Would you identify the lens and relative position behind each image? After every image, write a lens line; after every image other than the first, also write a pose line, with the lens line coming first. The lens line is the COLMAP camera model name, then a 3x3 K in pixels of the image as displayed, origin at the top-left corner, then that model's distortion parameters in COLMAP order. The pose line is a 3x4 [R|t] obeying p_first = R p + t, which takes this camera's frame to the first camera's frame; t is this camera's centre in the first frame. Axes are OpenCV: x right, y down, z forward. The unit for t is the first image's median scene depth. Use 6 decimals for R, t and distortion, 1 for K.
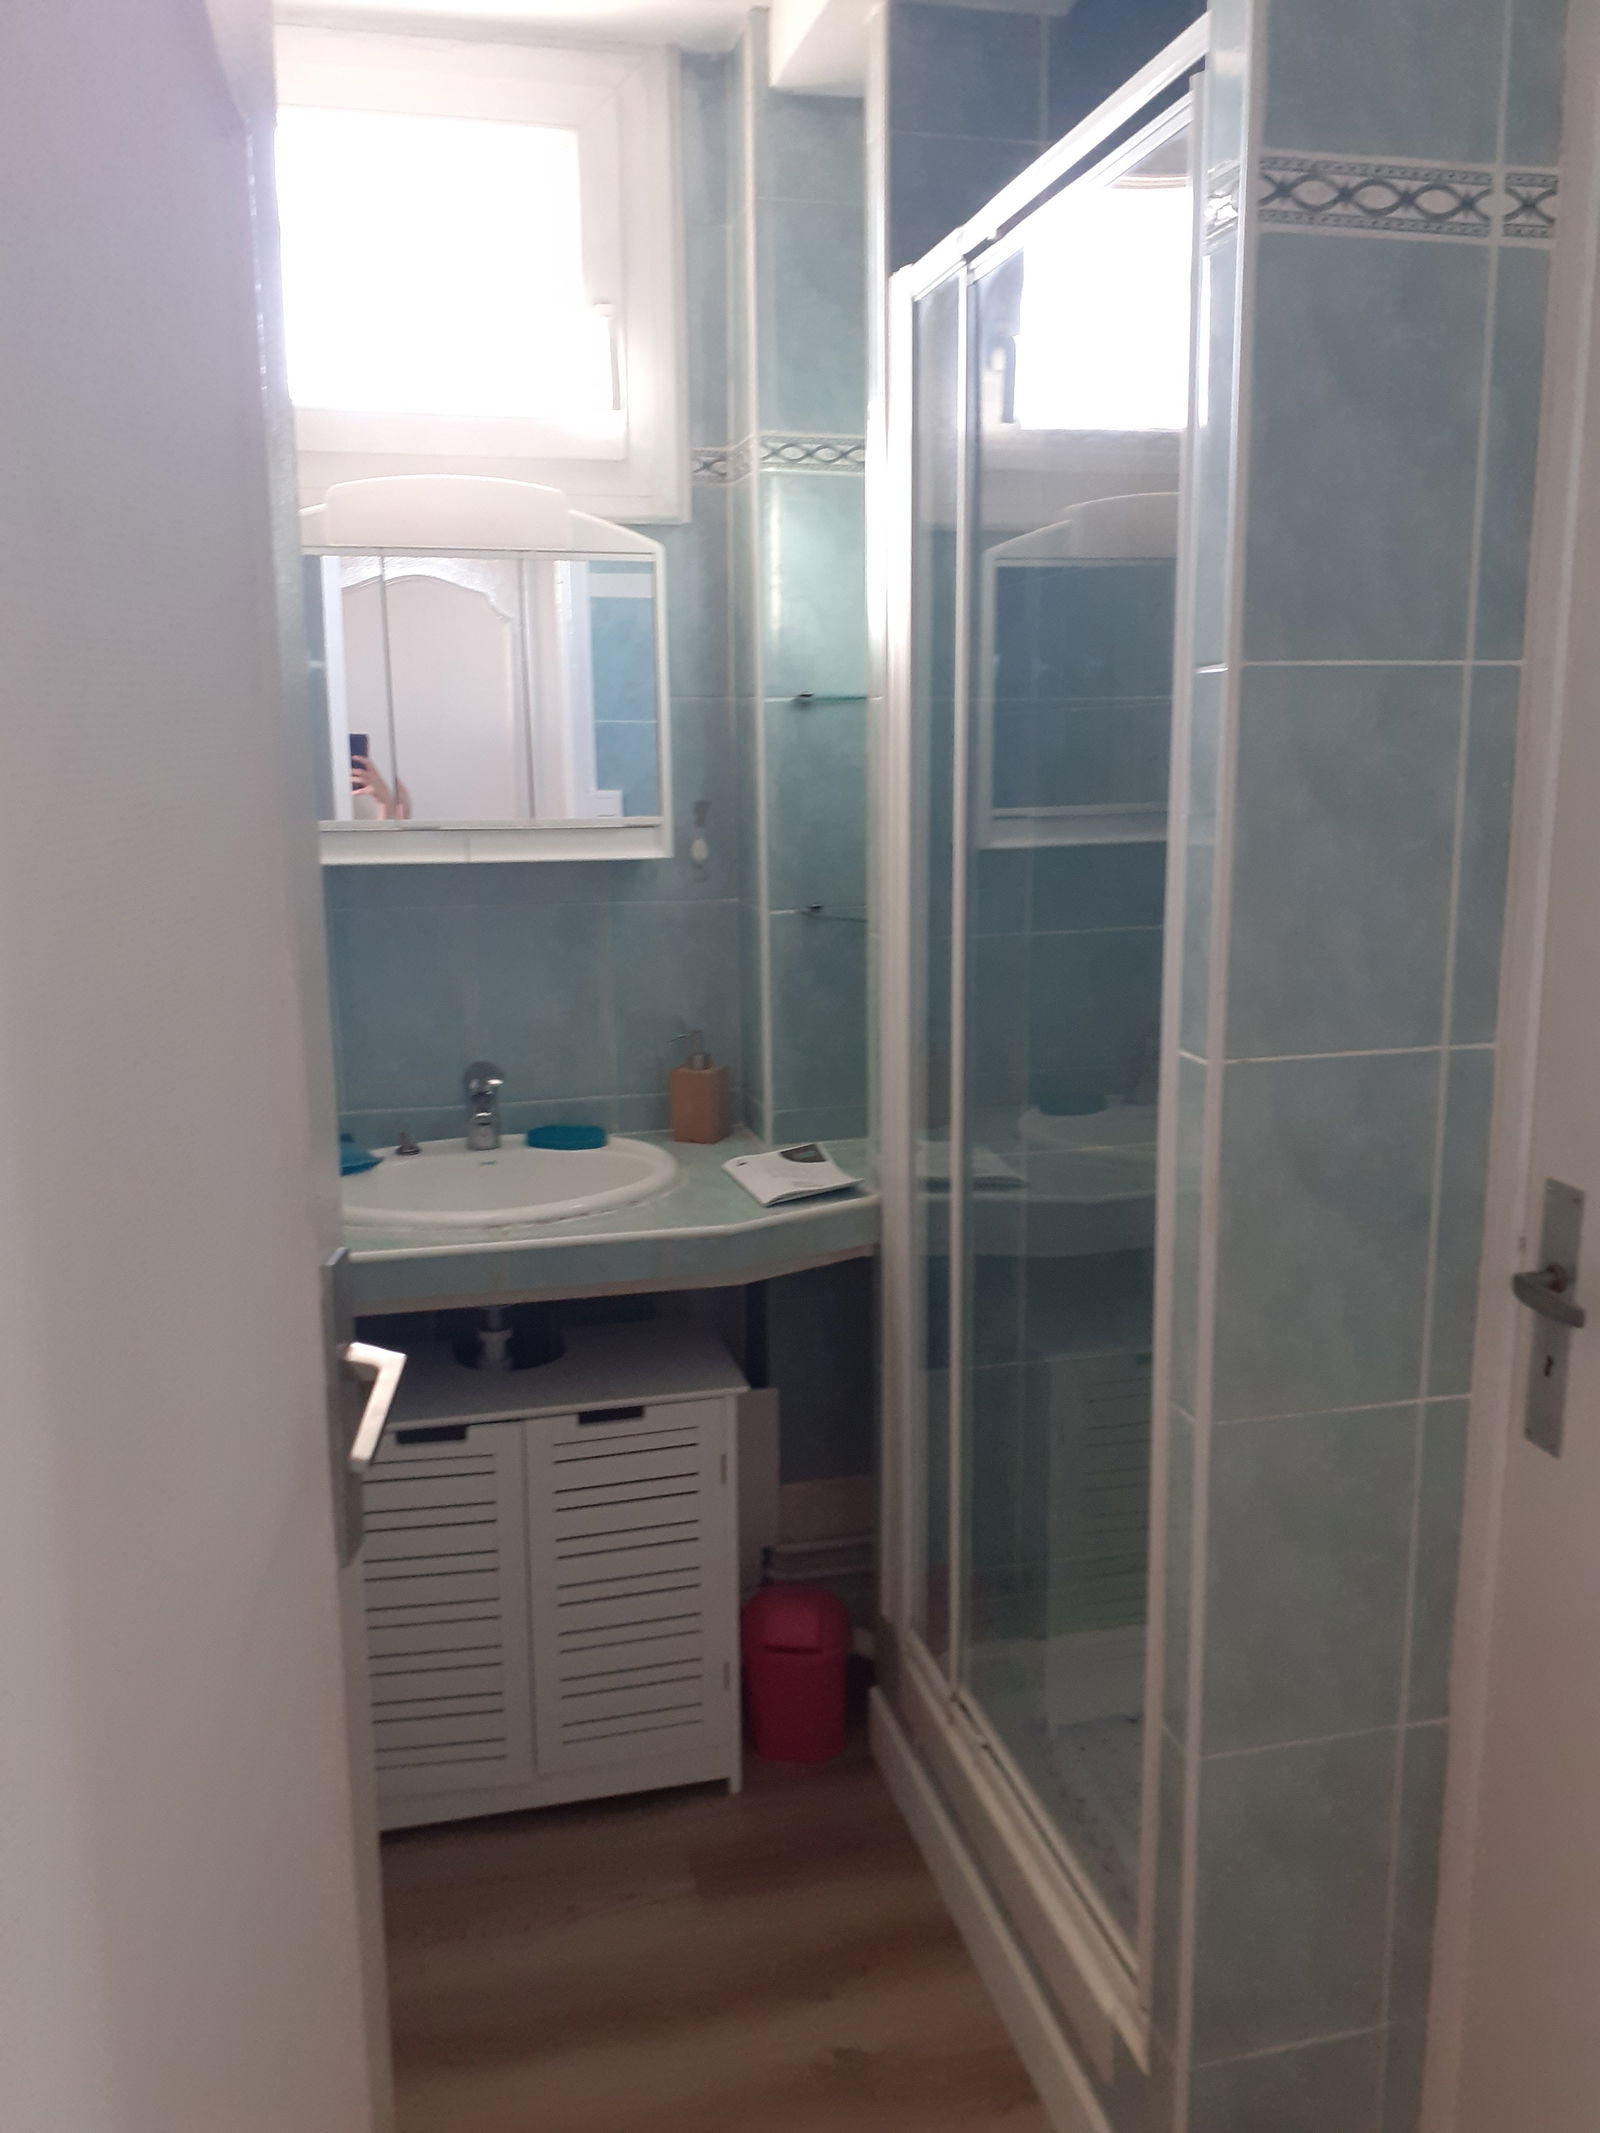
lens RADIAL K [[1688.0, 0, 804.2], [0, 1688.0, 1089.8], [0, 0, 1]] dist [0.004782, 0.000490]
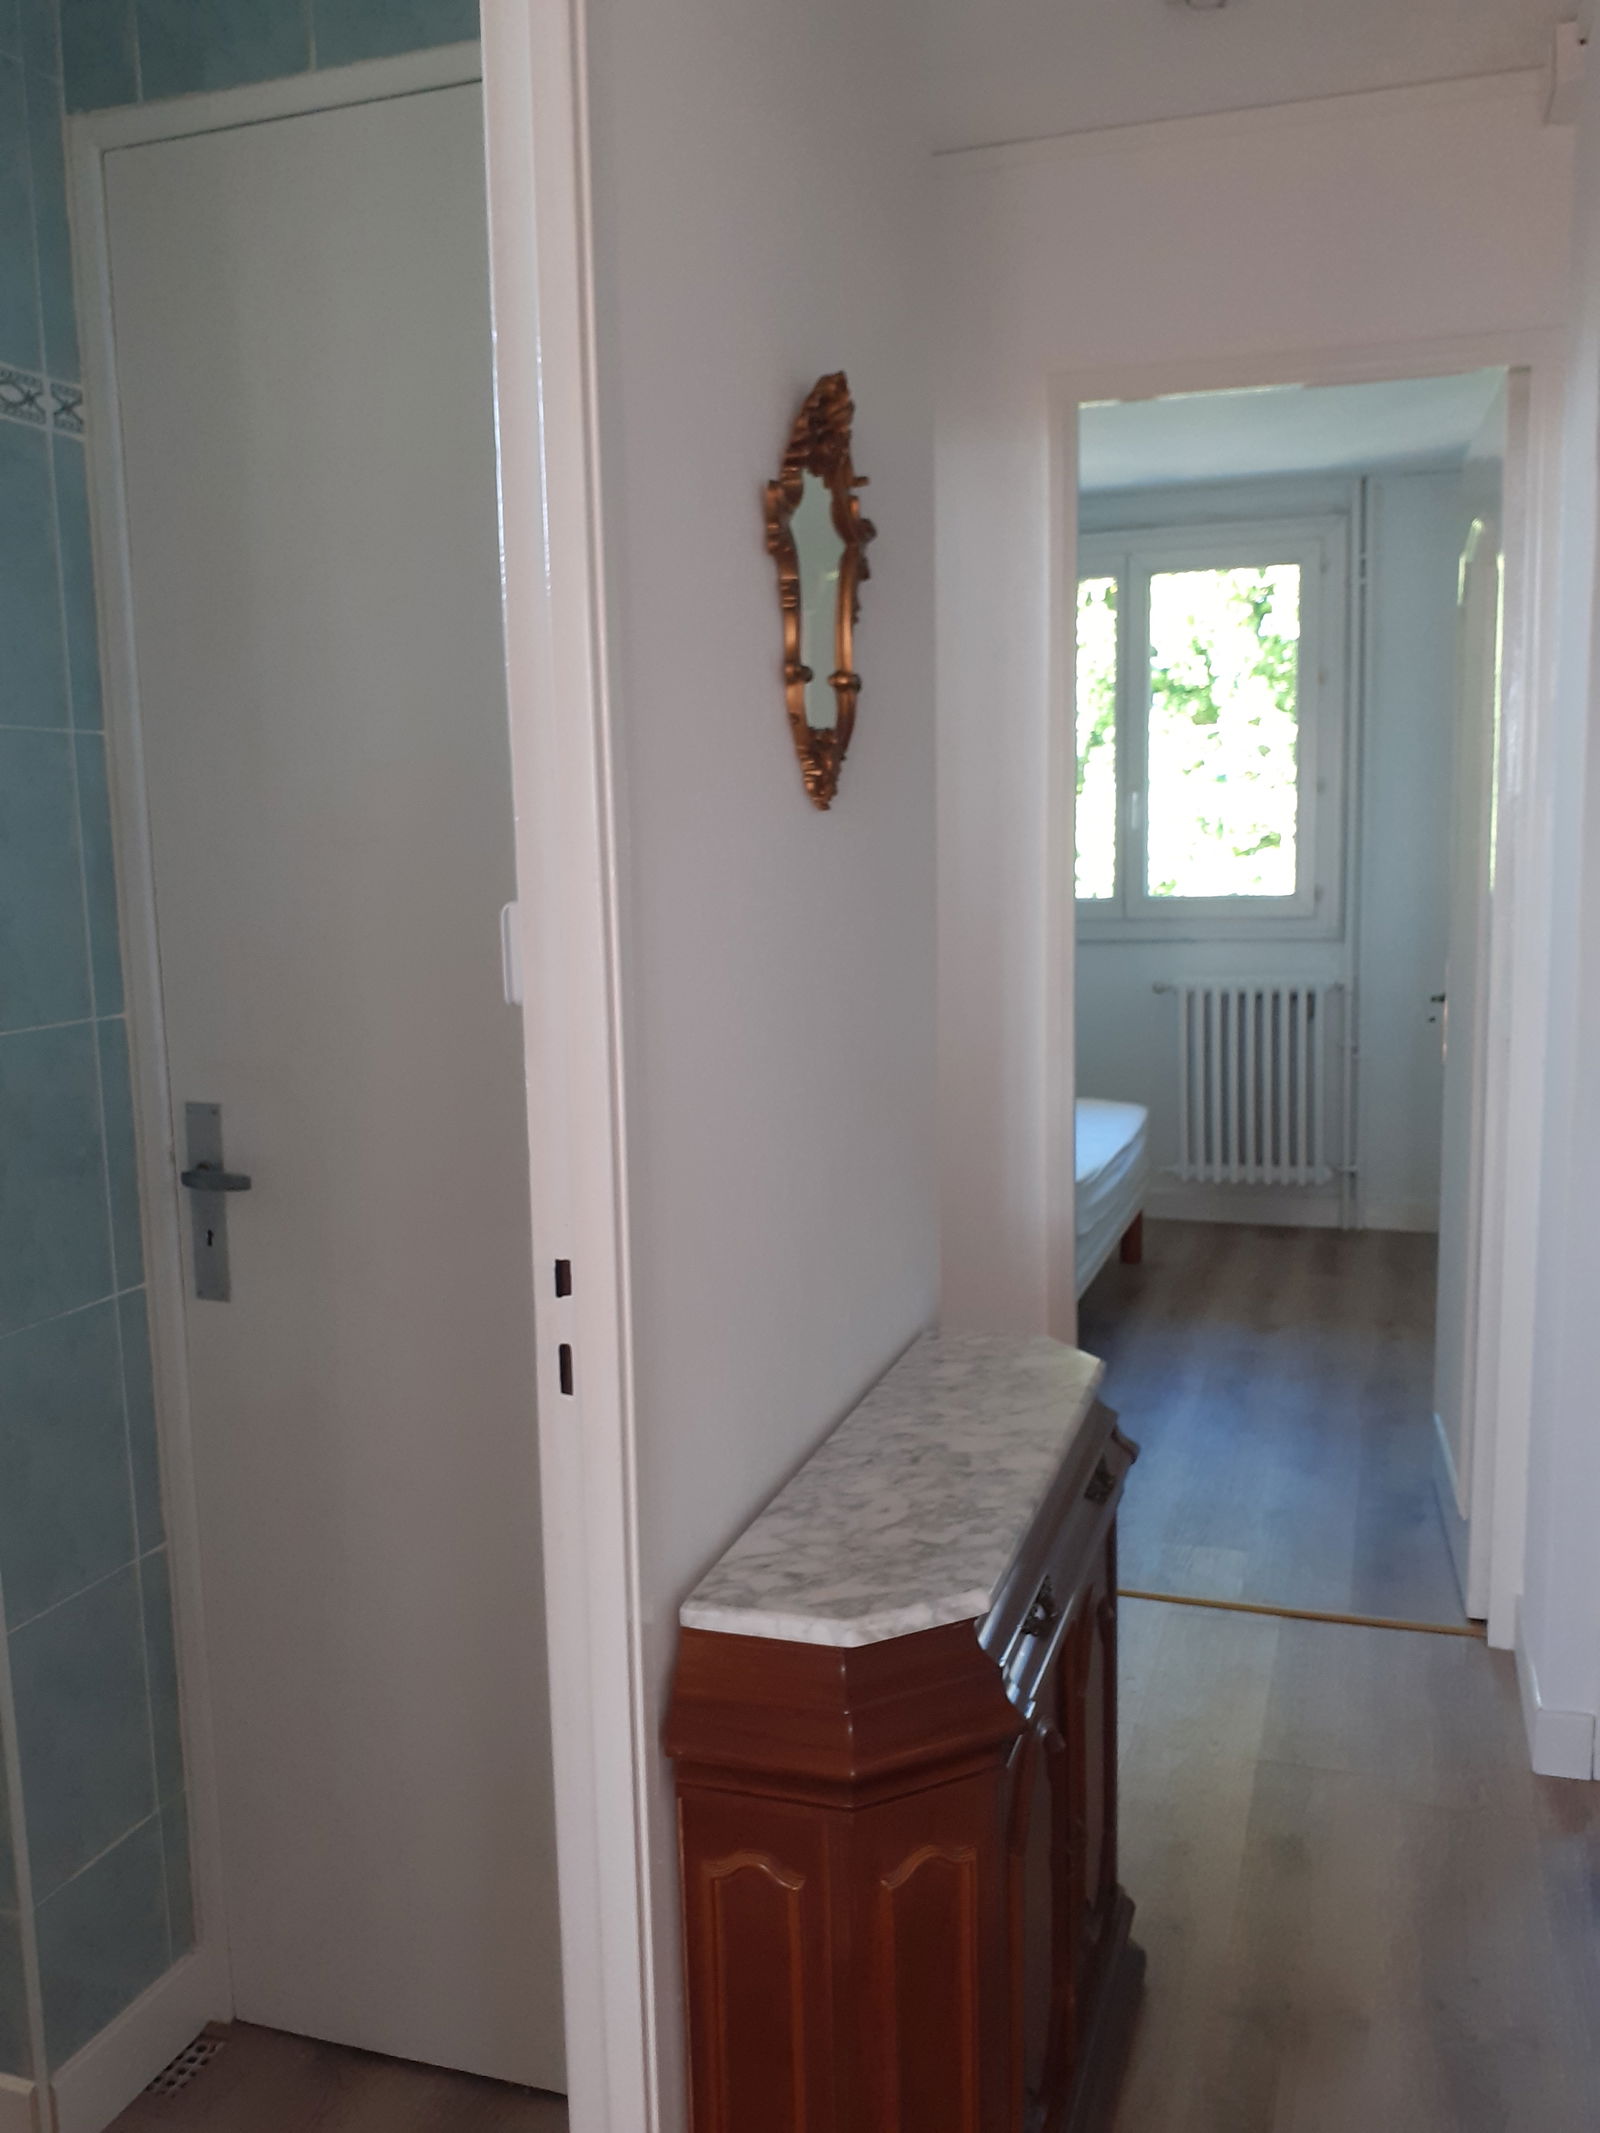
lens RADIAL K [[1738.2, 0, 800.0], [0, 1738.2, 1066.5], [0, 0, 1]] dist [-0.002144, 0.001262]
pose [[0.548045, -0.115571, 0.828426, -0.468108], [0.177498, 0.983921, 0.019840, 0.086220], [-0.817399, 0.136171, 0.559747, -0.211901]]
